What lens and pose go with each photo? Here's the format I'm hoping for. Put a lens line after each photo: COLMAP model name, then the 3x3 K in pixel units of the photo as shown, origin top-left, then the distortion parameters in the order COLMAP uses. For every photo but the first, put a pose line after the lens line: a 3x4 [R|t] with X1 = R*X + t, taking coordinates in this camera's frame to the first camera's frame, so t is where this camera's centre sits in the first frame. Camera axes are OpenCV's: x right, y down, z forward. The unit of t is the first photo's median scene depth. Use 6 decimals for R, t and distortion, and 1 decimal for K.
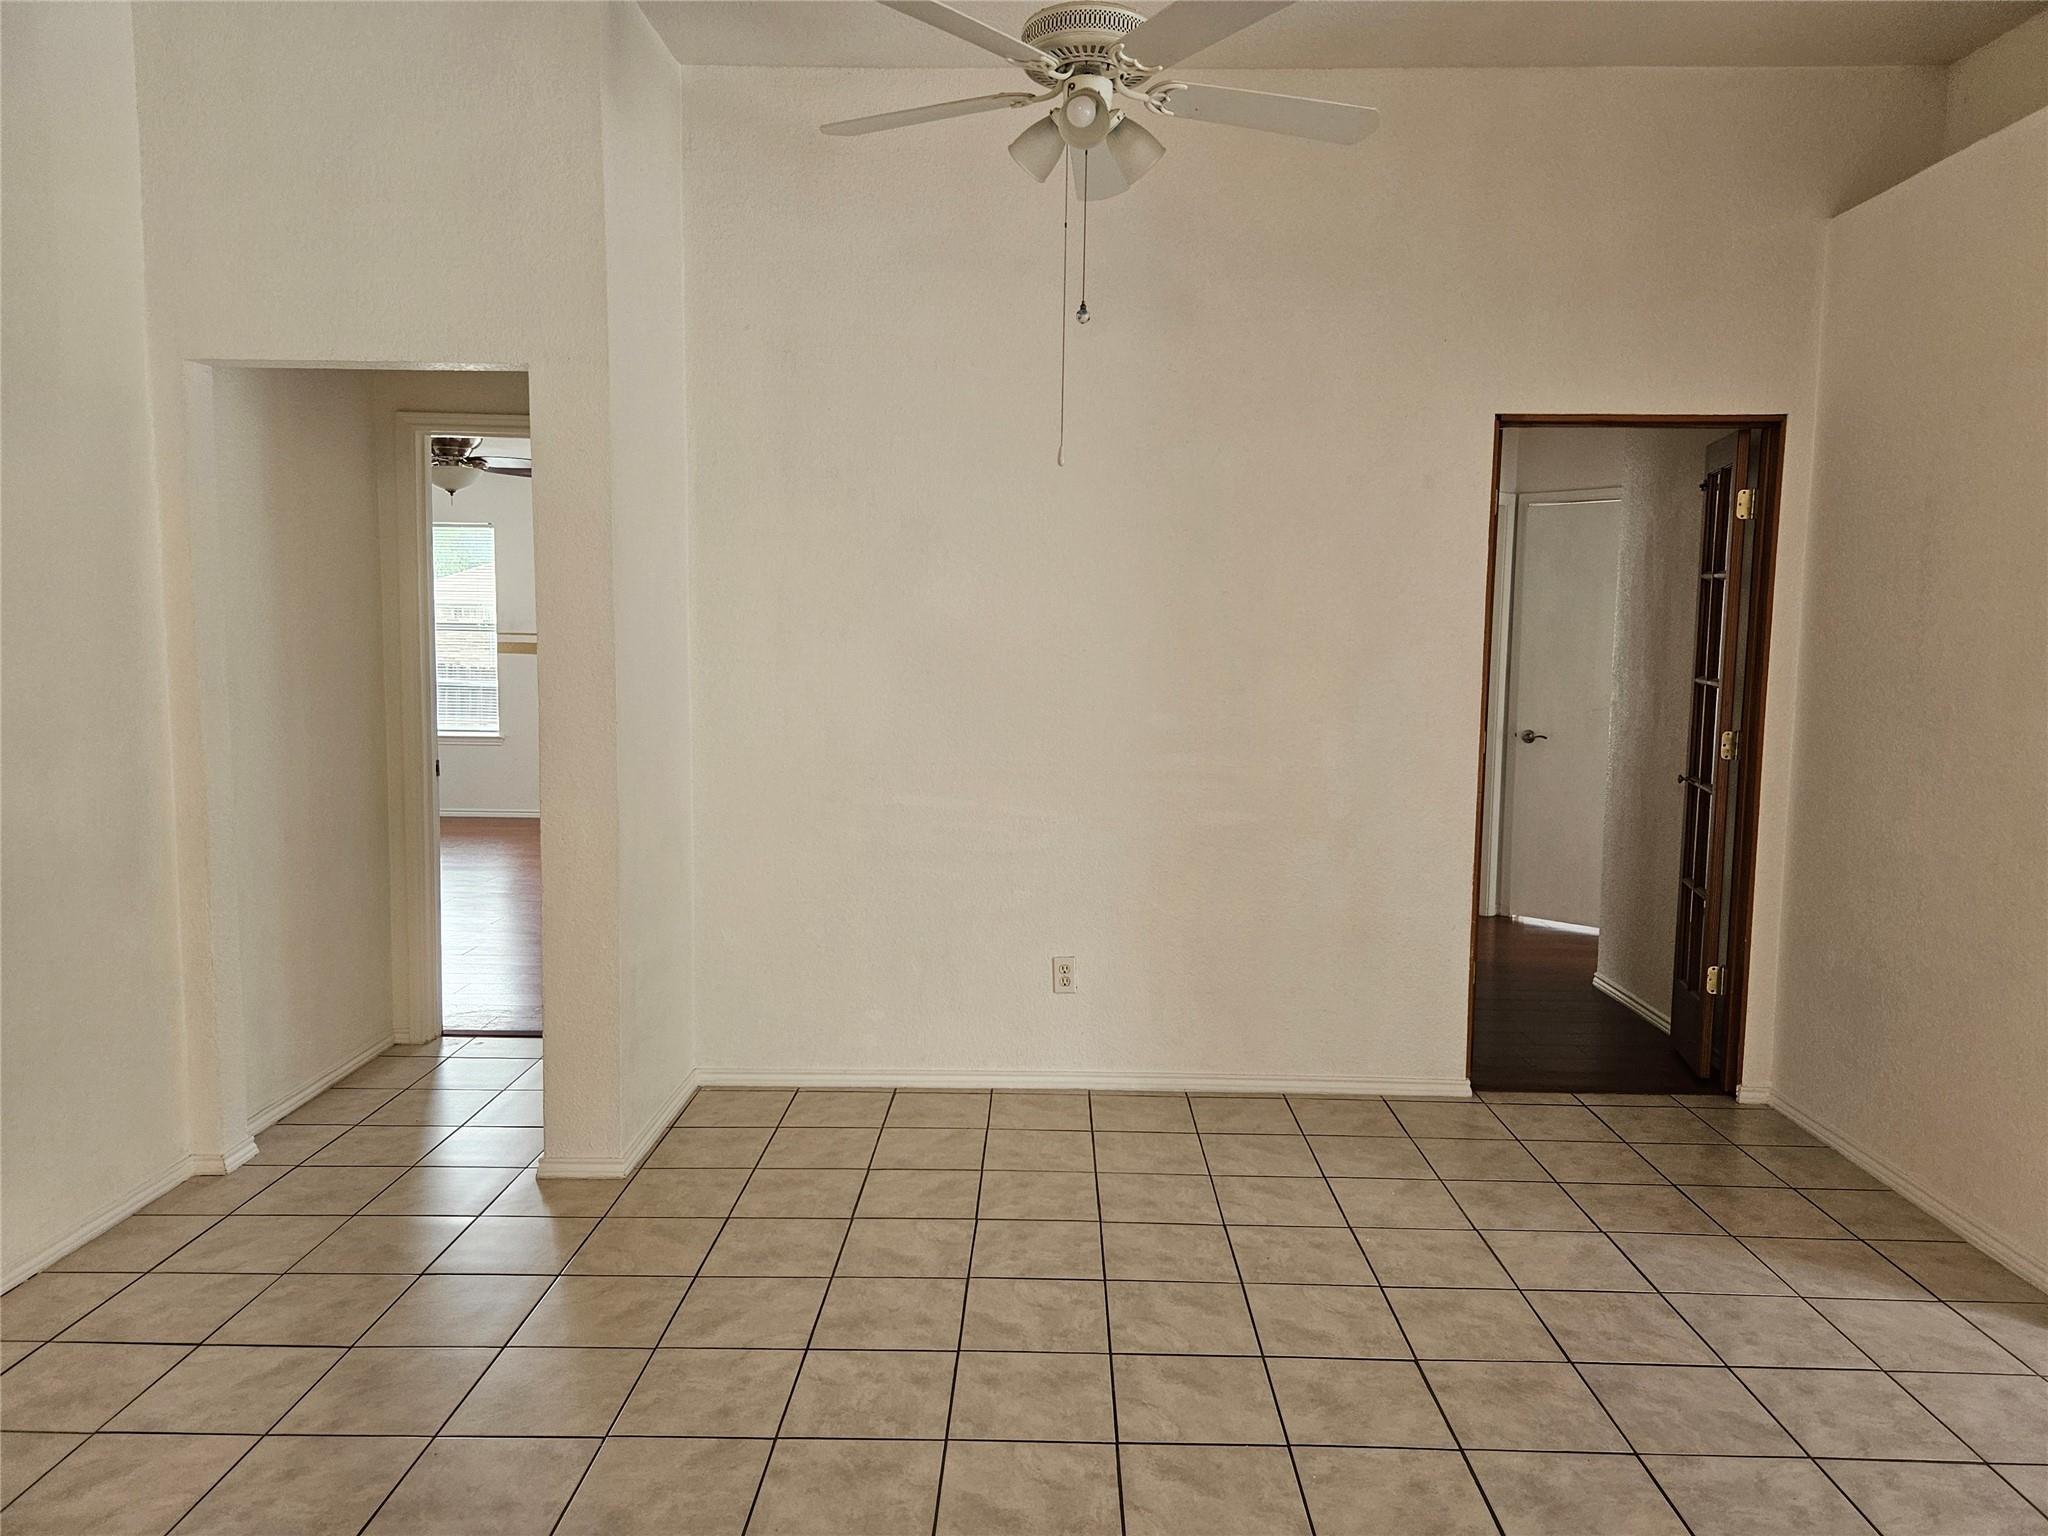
lens RADIAL K [[1377.6, 0, 1024.0], [0, 1377.6, 768.0], [0, 0, 1]] dist [0.058914, -0.052643]
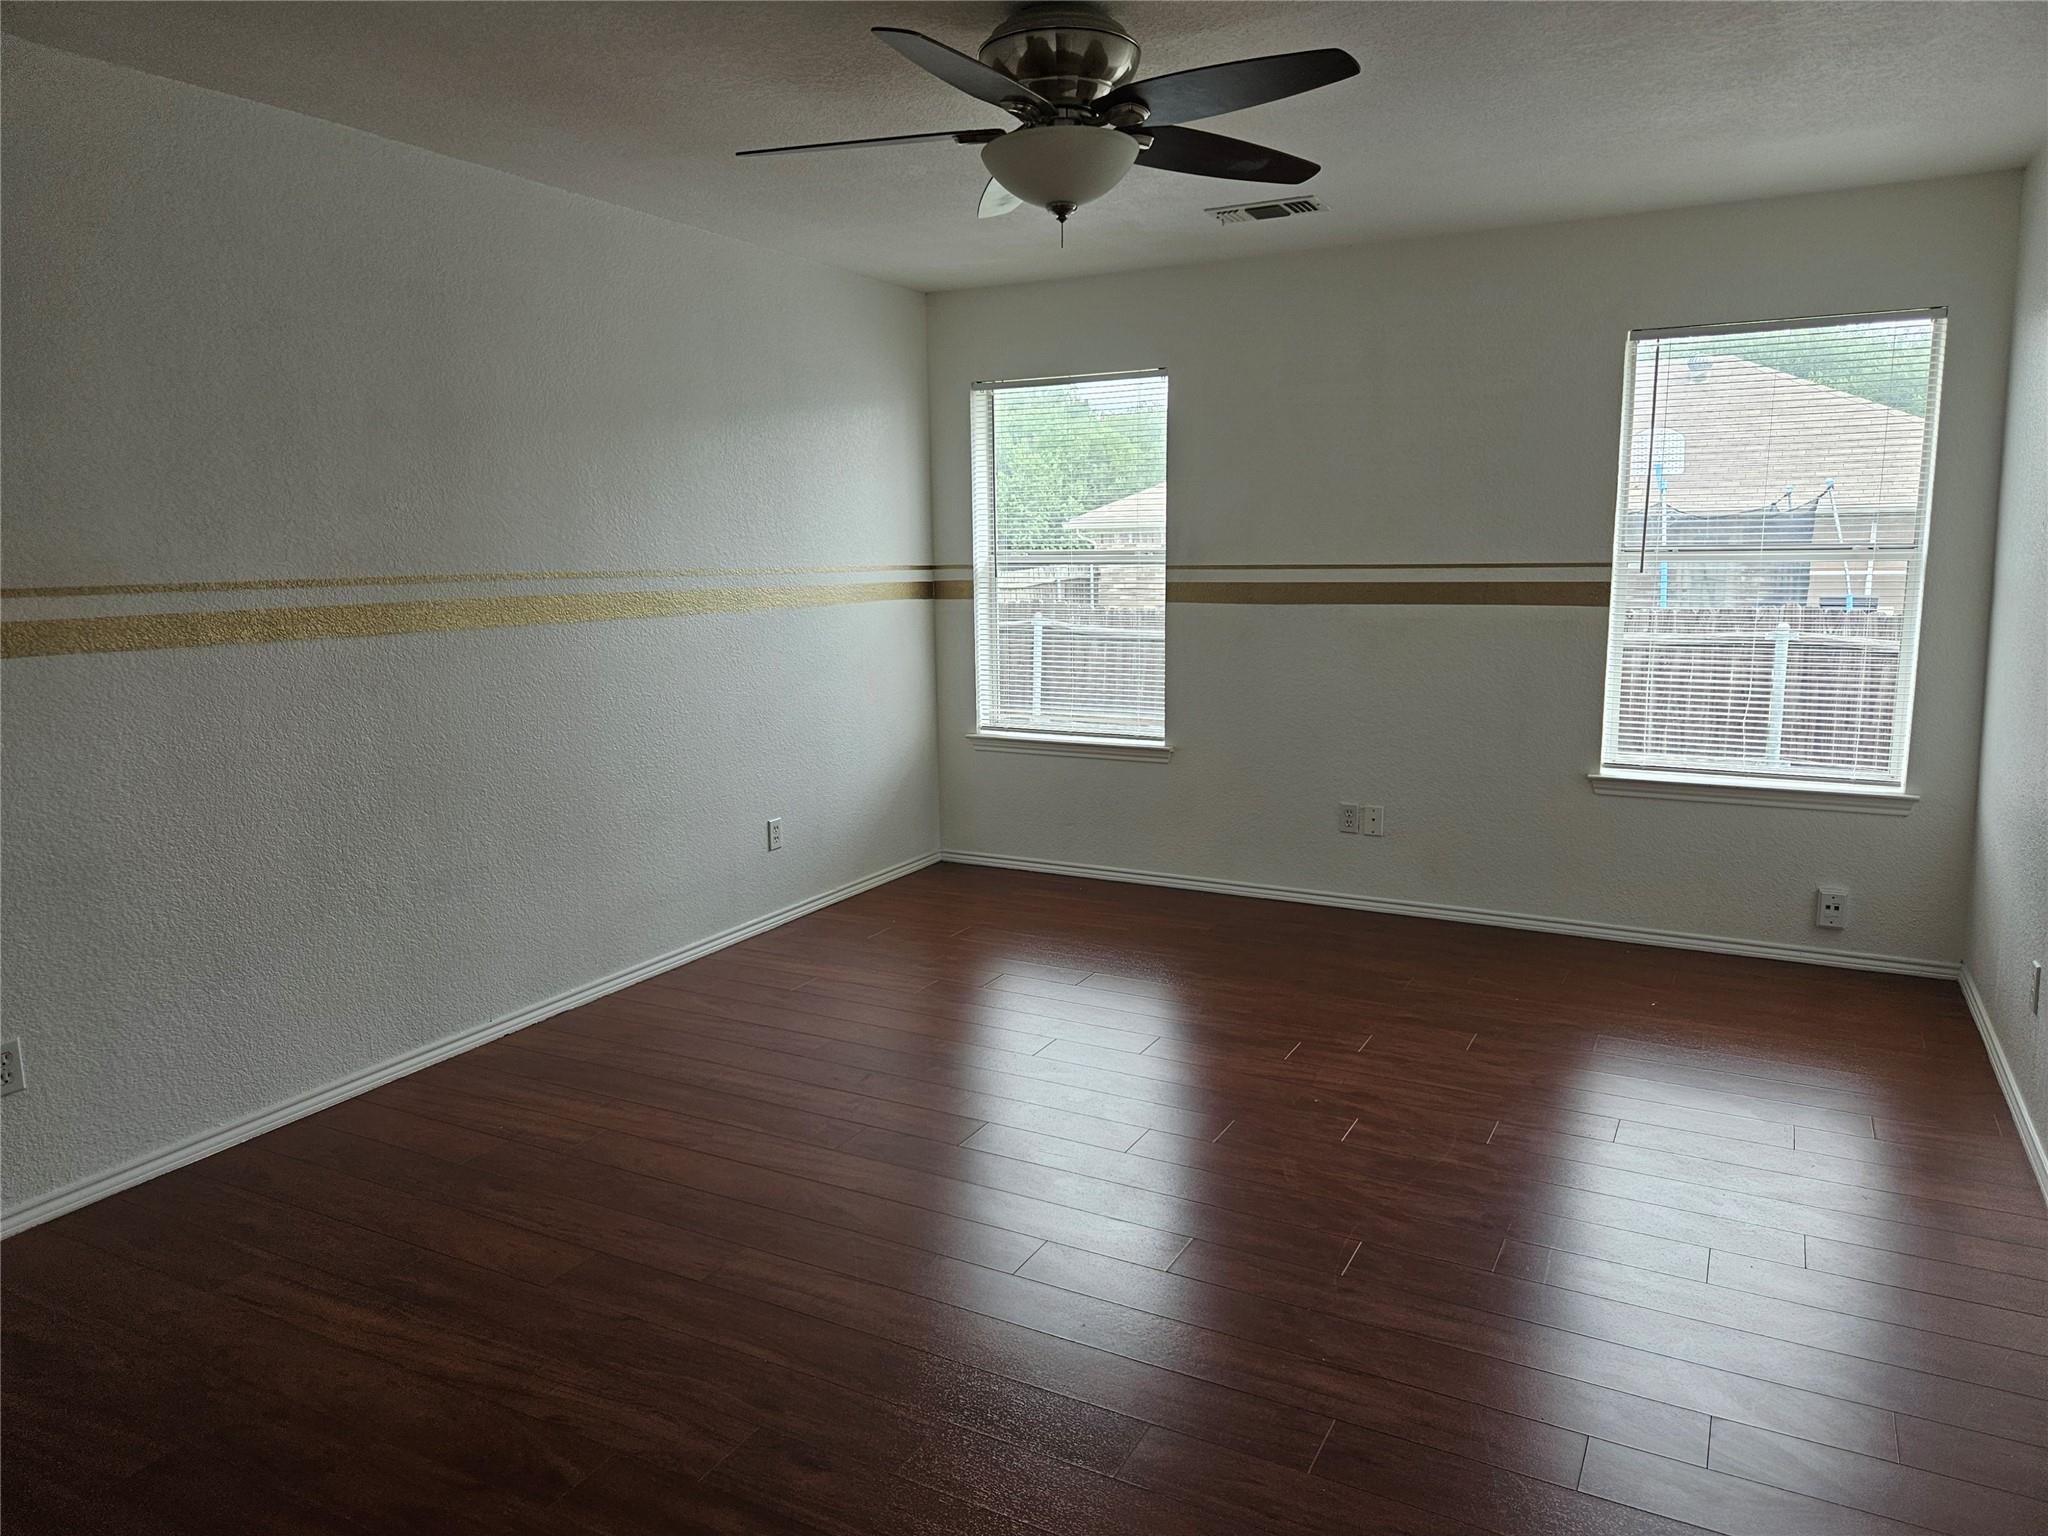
lens RADIAL K [[1377.6, 0, 1024.0], [0, 1377.6, 768.0], [0, 0, 1]] dist [0.058914, -0.052643]
pose [[0.894101, 0.037657, -0.446279, -0.174189], [-0.013901, 0.998312, 0.056387, -0.045015], [0.447649, -0.044212, 0.893115, 0.461367]]
